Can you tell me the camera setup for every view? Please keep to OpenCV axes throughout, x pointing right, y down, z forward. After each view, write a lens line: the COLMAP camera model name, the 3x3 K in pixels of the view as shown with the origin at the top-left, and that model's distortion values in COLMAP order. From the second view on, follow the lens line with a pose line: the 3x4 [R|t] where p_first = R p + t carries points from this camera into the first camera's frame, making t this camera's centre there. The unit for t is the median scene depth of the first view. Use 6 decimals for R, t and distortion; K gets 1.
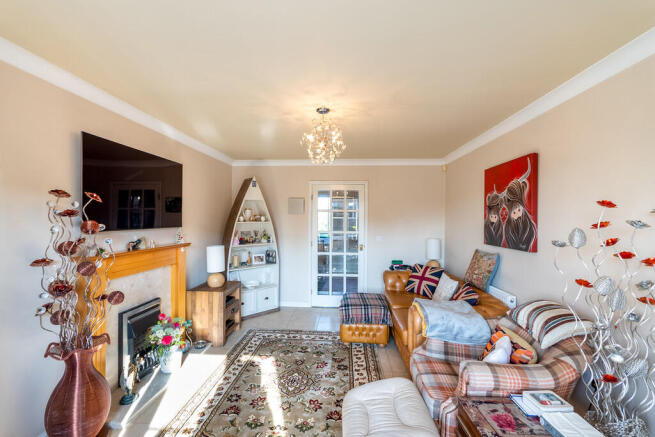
lens RADIAL K [[290.1, 0, 327.3], [0, 290.1, 218.9], [0, 0, 1]] dist [0.003373, 0.000416]
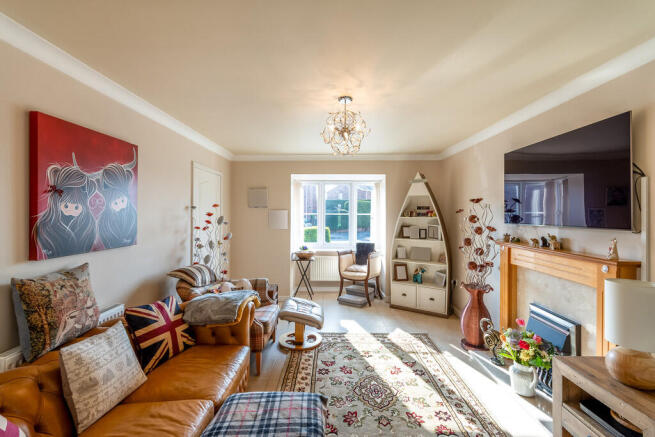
lens RADIAL K [[290.1, 0, 327.6], [0, 290.1, 215.6], [0, 0, 1]] dist [0.003373, 0.000416]
pose [[-0.998622, -0.008287, -0.051825, 0.088048], [-0.008538, 0.999953, 0.004624, 0.005038], [0.051784, 0.005060, -0.998645, 1.916657]]
